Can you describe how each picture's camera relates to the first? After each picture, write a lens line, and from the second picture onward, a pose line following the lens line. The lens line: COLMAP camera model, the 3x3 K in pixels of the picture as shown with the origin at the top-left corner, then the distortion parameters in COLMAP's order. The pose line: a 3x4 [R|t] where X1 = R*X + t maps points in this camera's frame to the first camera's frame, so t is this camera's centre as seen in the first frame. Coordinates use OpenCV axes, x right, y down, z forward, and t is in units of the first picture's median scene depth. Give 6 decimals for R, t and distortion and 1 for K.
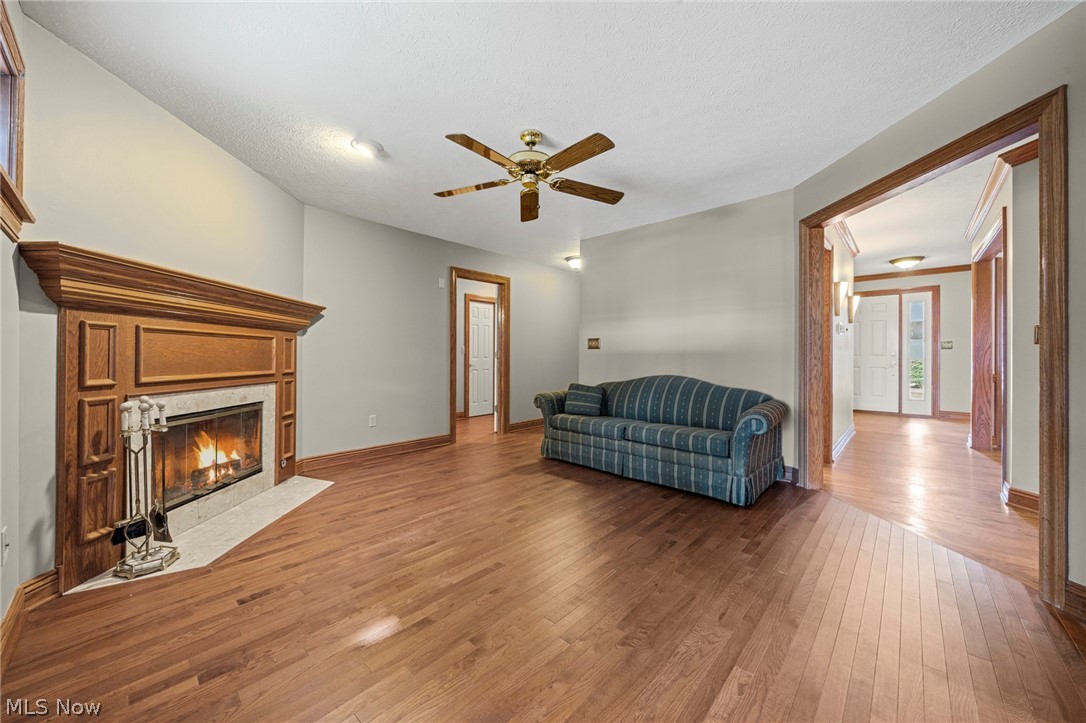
lens RADIAL K [[396.2, 0, 543.5], [0, 396.2, 370.2], [0, 0, 1]] dist [-0.000625, -0.000228]
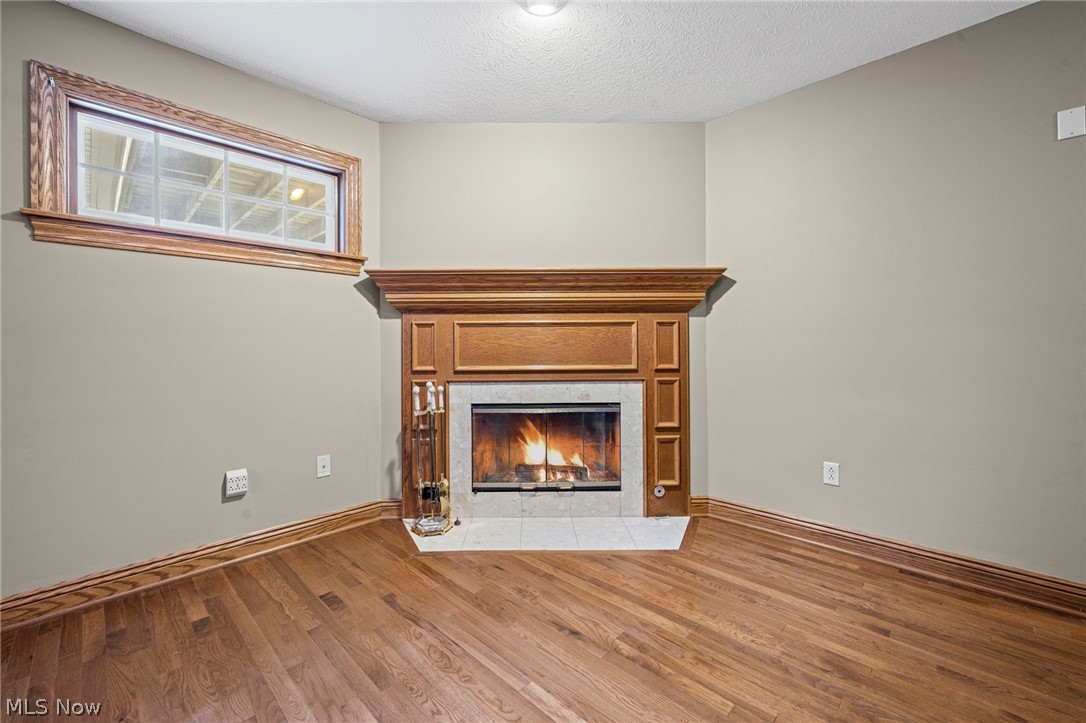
lens RADIAL K [[441.2, 0, 536.4], [0, 441.2, 347.6], [0, 0, 1]] dist [-0.003266, 0.000313]
pose [[-0.025183, 0.003552, -0.999677, 0.207653], [-0.027740, 0.999606, 0.004251, -0.036527], [0.999298, 0.027838, -0.025075, 0.964946]]
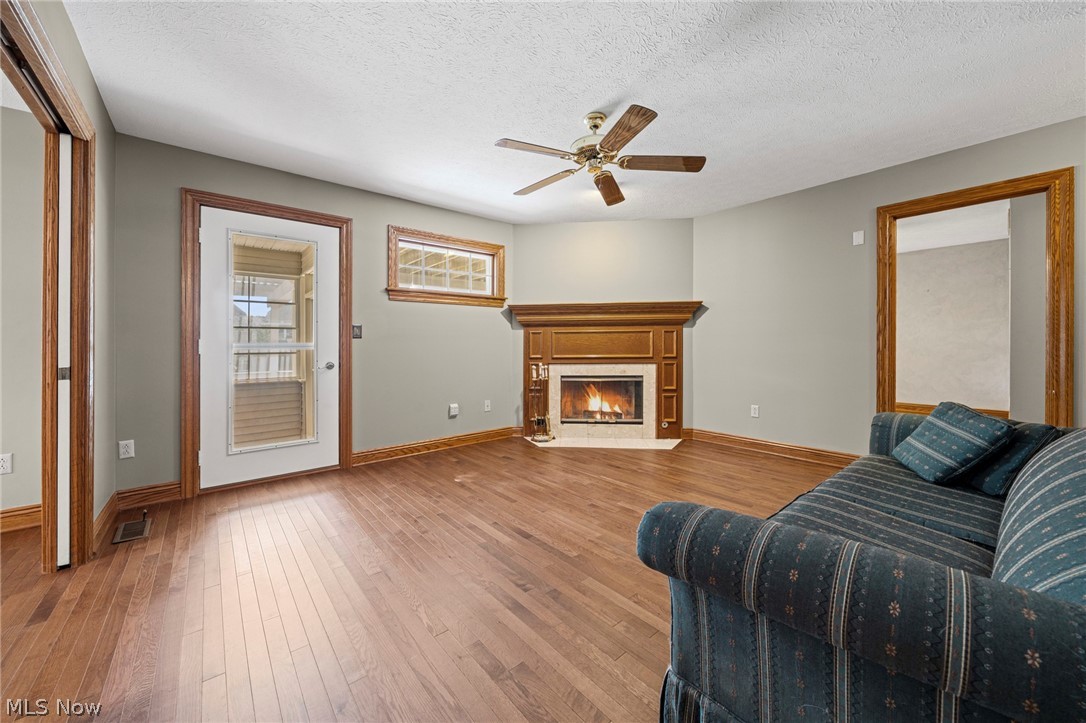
lens RADIAL K [[396.2, 0, 535.8], [0, 396.2, 364.1], [0, 0, 1]] dist [-0.000625, -0.000228]
pose [[-0.126965, 0.050166, -0.990638, 0.870070], [-0.025696, 0.998219, 0.053843, -0.035787], [0.991574, 0.032292, -0.125449, 0.899282]]
